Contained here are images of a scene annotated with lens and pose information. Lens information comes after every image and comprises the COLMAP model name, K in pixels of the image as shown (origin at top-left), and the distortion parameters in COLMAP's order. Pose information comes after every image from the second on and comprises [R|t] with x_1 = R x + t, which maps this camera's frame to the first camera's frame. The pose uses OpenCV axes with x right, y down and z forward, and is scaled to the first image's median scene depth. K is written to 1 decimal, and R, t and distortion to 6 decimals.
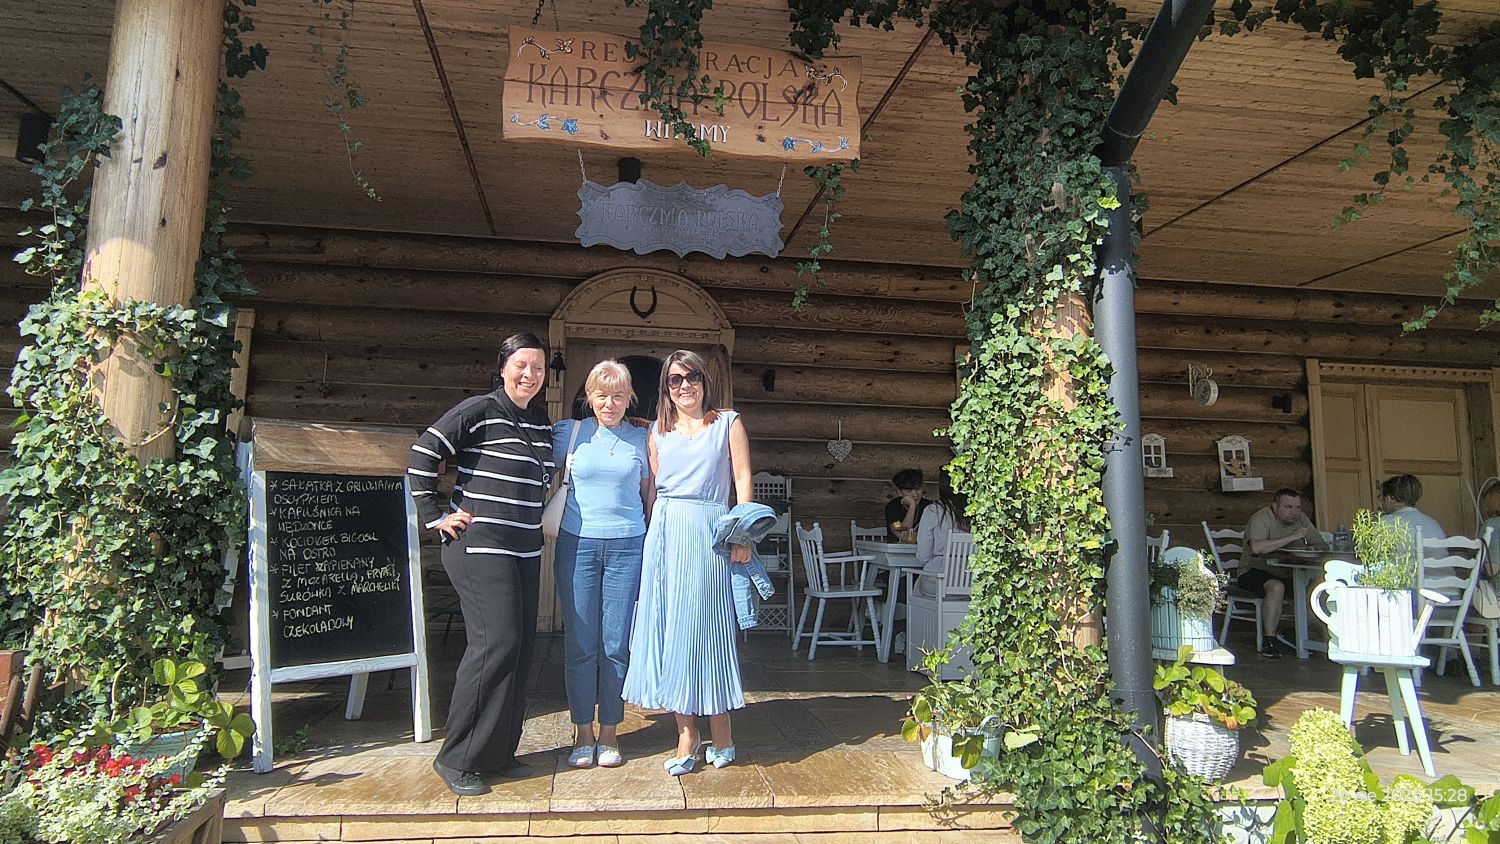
lens RADIAL K [[1088.8, 0, 750.0], [0, 1088.8, 422.0], [0, 0, 1]] dist [0.027393, 0.000425]
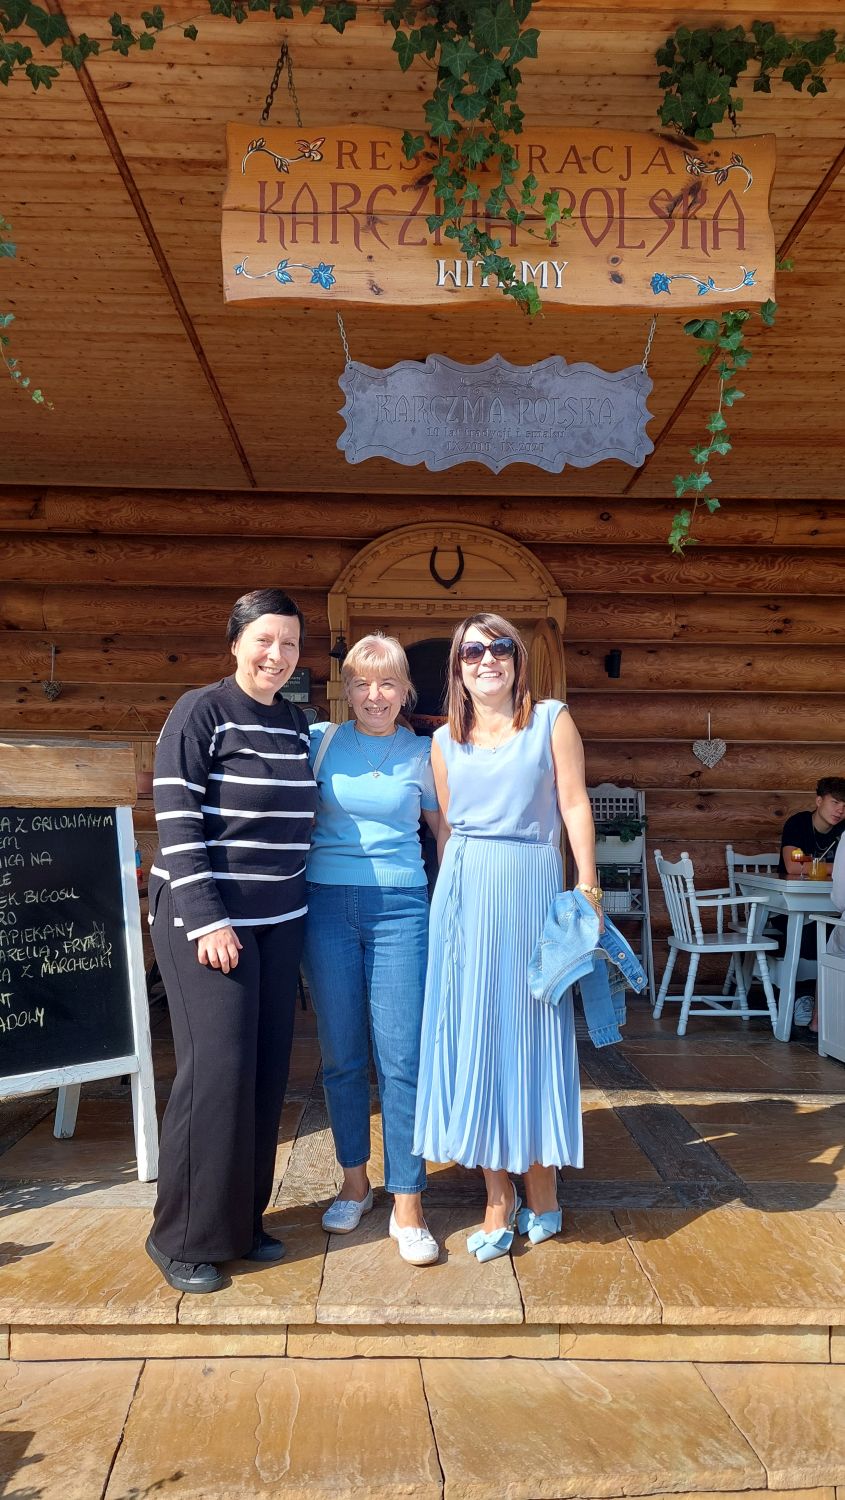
lens RADIAL K [[1177.1, 0, 422.5], [0, 1177.1, 750.0], [0, 0, 1]] dist [0.002805, -0.002092]
pose [[0.991788, -0.021234, -0.126120, -0.020681], [0.024493, 0.999403, 0.024351, -0.001527], [0.125528, -0.027240, 0.991716, 0.277301]]
